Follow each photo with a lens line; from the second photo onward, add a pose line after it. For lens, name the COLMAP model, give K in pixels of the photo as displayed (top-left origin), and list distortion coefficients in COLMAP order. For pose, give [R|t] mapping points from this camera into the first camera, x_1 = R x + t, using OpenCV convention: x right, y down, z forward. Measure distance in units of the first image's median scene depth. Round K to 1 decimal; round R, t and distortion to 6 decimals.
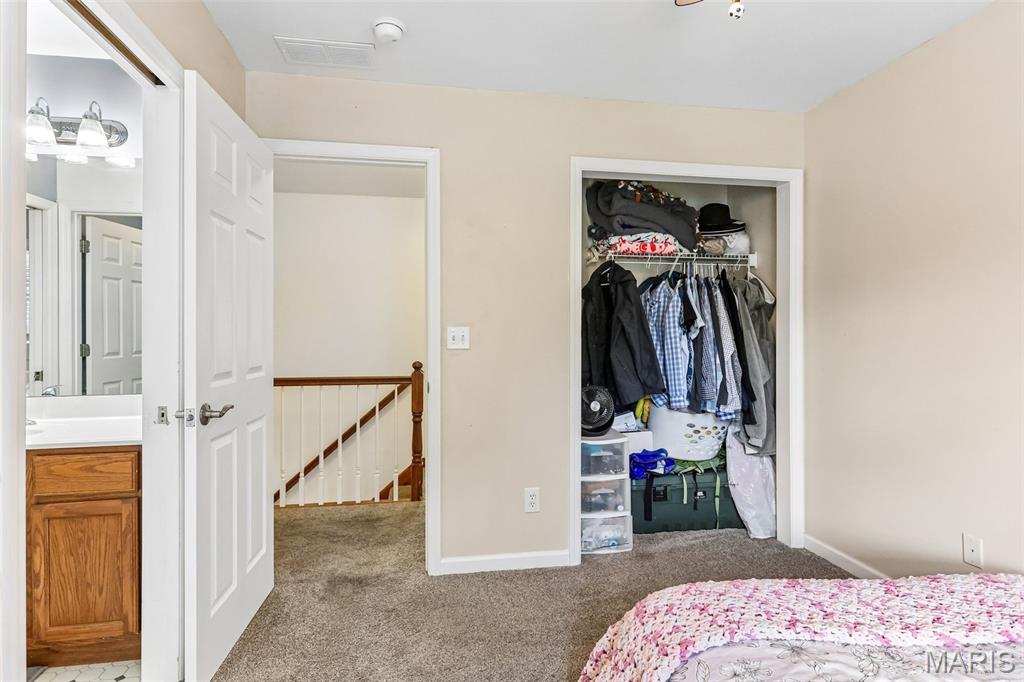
lens RADIAL K [[520.5, 0, 510.7], [0, 520.5, 333.3], [0, 0, 1]] dist [0.002928, 0.000027]
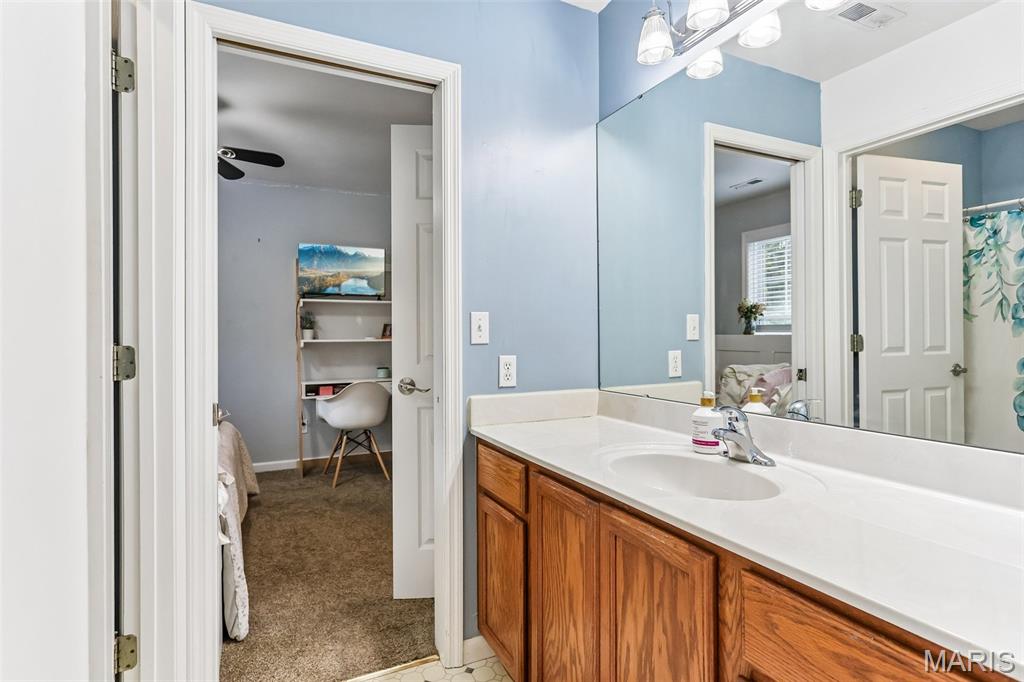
lens RADIAL K [[520.5, 0, 510.6], [0, 520.5, 331.1], [0, 0, 1]] dist [0.002928, 0.000027]
pose [[0.289478, -0.002217, -0.957182, -0.269396], [0.006768, 0.999977, -0.000269, 0.013400], [0.957161, -0.006400, 0.289487, 0.338546]]
